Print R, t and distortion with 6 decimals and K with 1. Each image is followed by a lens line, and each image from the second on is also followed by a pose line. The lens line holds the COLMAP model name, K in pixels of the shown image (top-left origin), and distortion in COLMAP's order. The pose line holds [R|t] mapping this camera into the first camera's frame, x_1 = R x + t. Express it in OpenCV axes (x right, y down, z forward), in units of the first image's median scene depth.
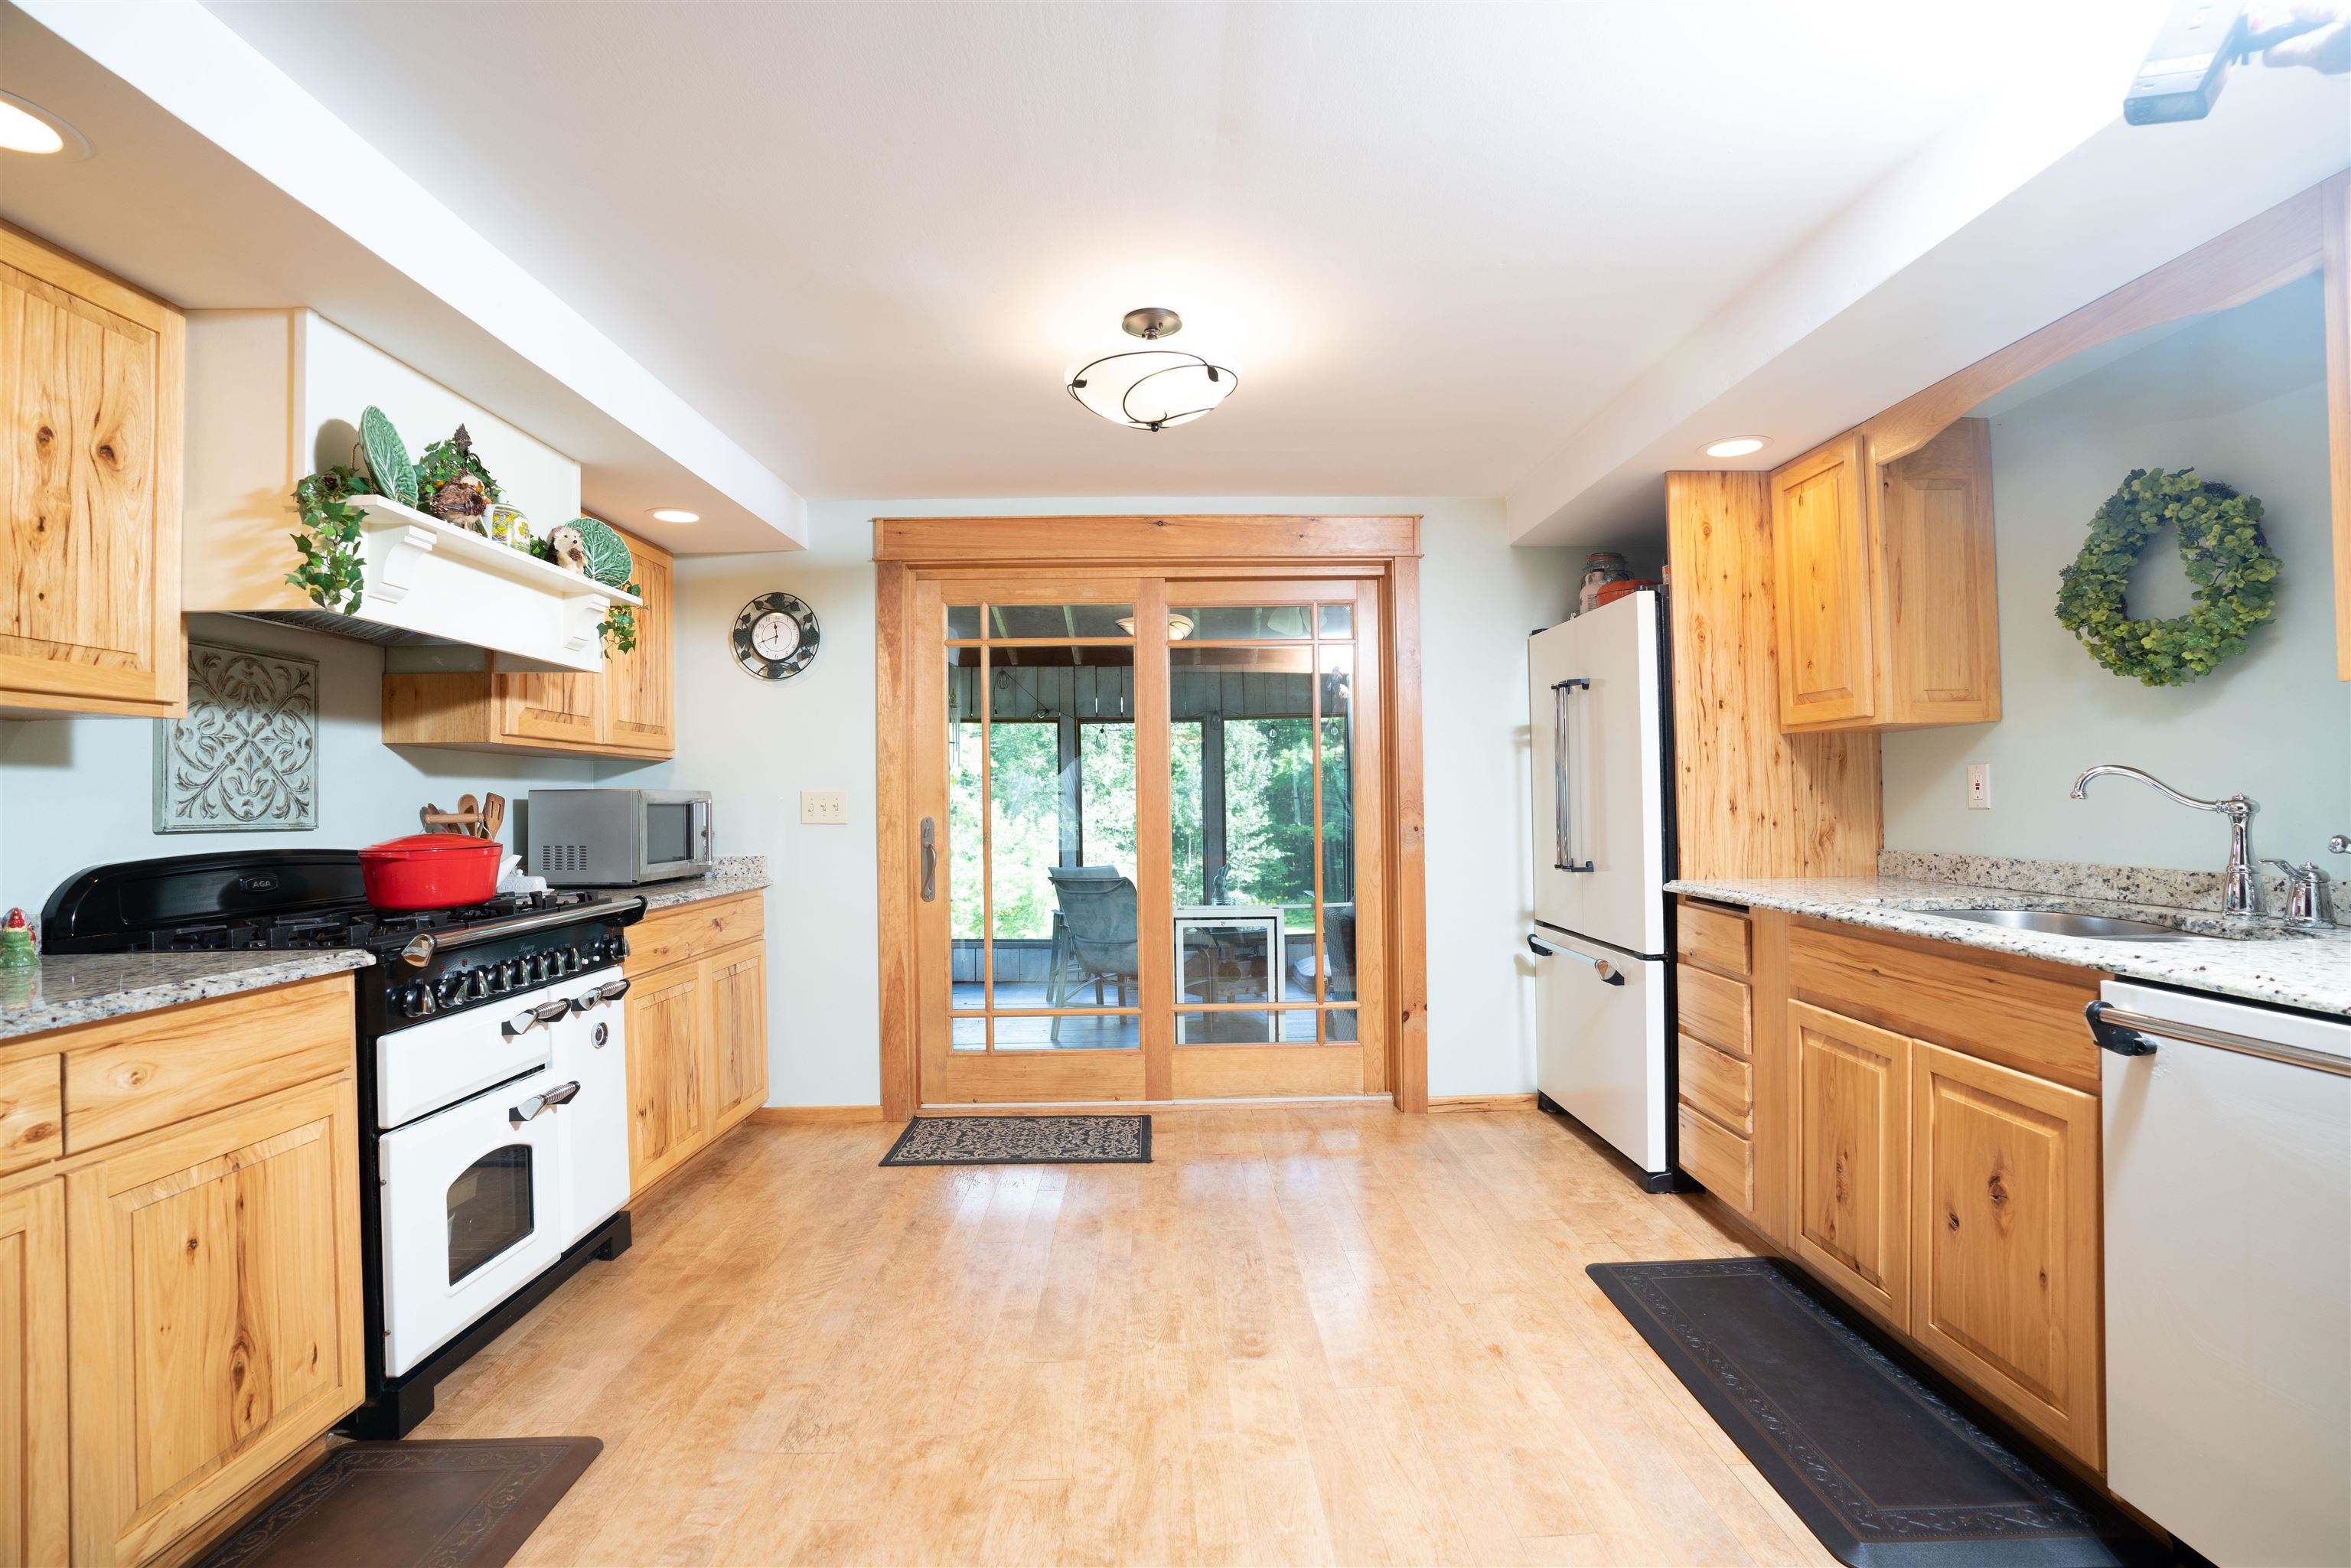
lens RADIAL K [[1128.7, 0, 1178.6], [0, 1128.7, 839.4], [0, 0, 1]] dist [-0.056695, 0.000311]
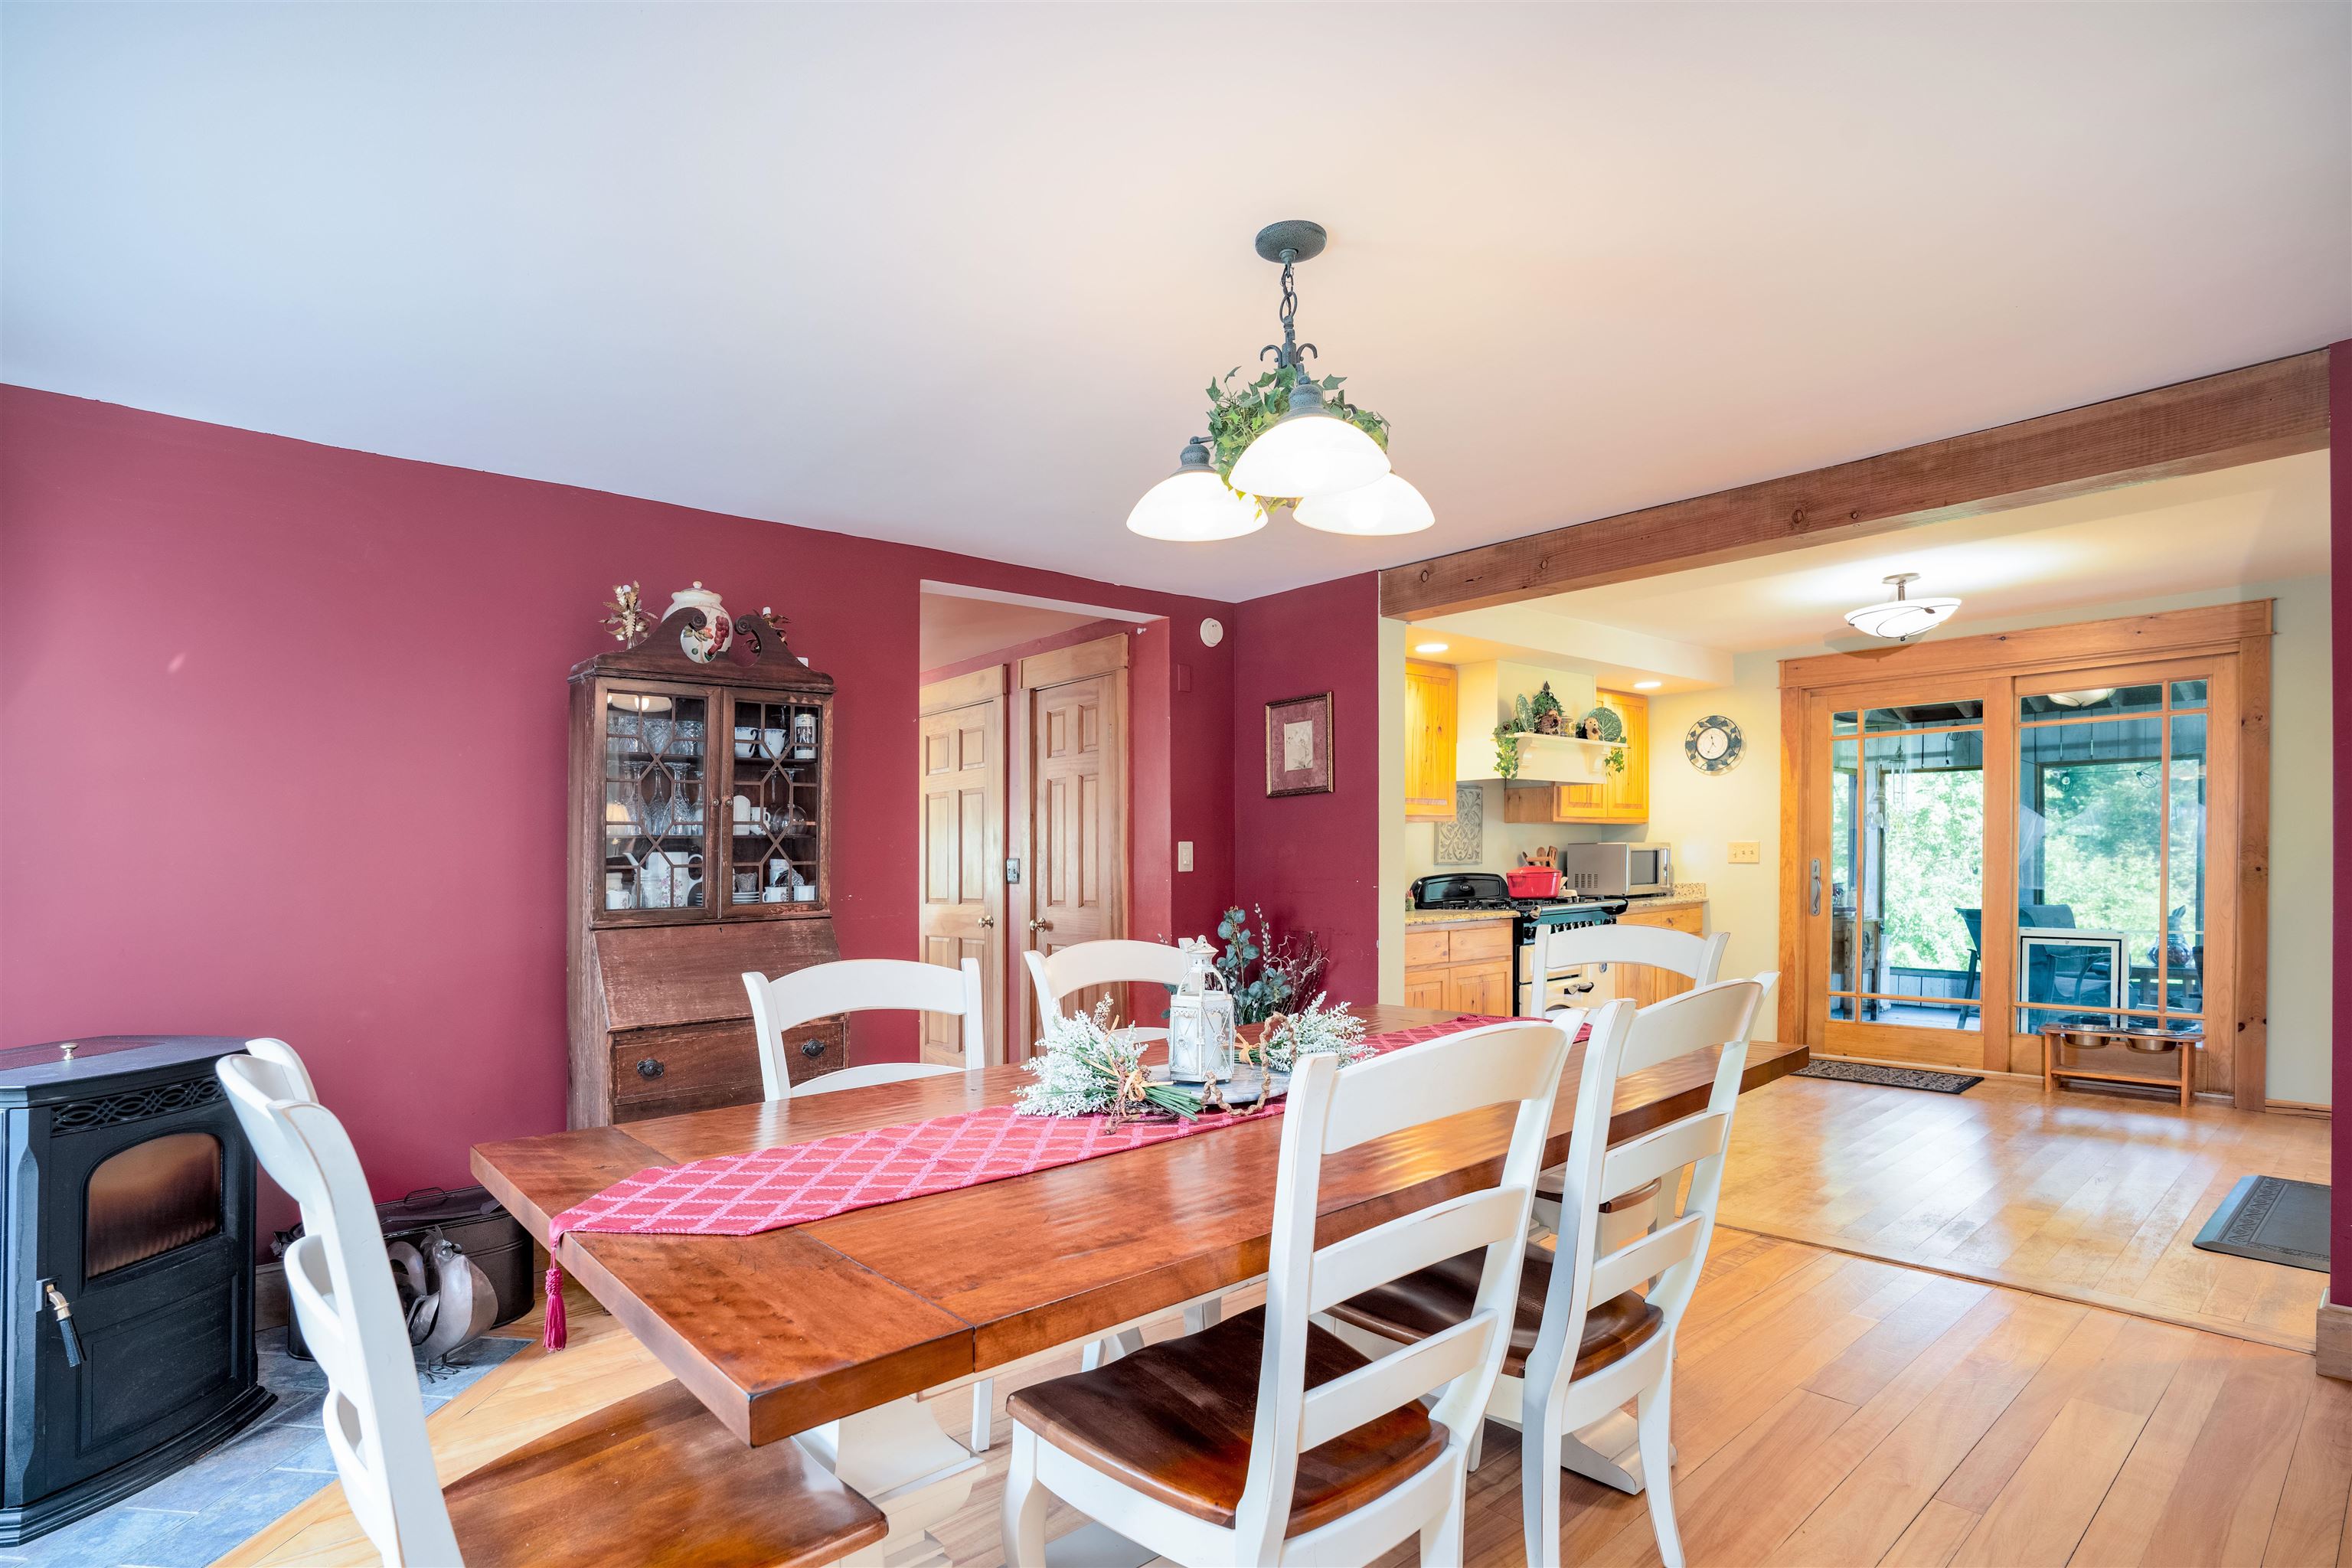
lens RADIAL K [[1129.2, 0, 1179.1], [0, 1129.2, 839.4], [0, 0, 1]] dist [-0.056695, 0.000311]
pose [[0.668002, -0.008123, -0.744115, 0.383535], [-0.020479, 0.999361, -0.029293, 0.017210], [0.743878, 0.034807, 0.667408, -0.756849]]
